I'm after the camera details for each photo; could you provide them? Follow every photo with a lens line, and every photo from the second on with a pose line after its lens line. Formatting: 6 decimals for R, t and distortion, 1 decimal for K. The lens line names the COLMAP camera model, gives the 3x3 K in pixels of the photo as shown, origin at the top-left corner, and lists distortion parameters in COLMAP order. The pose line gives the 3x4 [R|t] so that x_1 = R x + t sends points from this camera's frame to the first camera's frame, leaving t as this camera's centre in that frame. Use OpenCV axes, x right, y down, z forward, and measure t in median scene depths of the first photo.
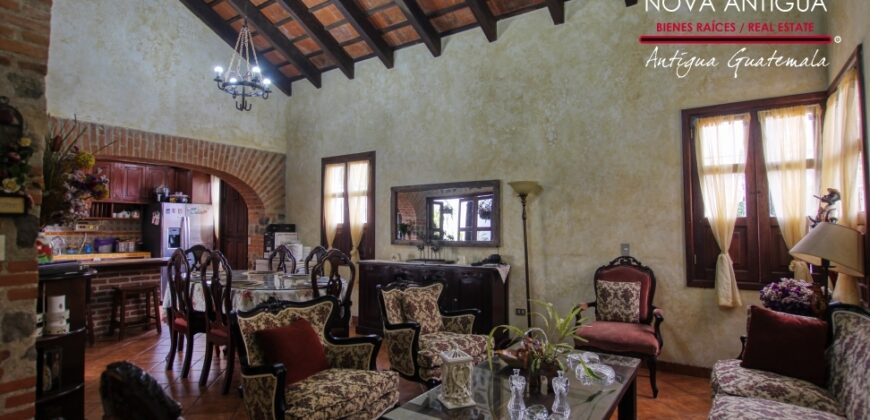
lens RADIAL K [[446.8, 0, 440.3], [0, 446.8, 210.7], [0, 0, 1]] dist [-0.031748, 0.000512]
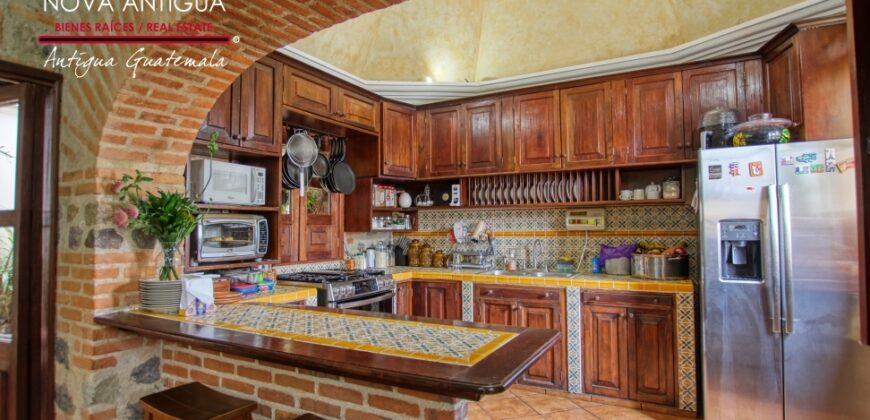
lens RADIAL K [[446.8, 0, 440.3], [0, 446.8, 210.7], [0, 0, 1]] dist [-0.031748, 0.000512]
pose [[0.092278, -0.035815, -0.995089, -0.371163], [0.050130, 0.998253, -0.031280, 0.039512], [0.994471, -0.046997, 0.093912, 0.947148]]
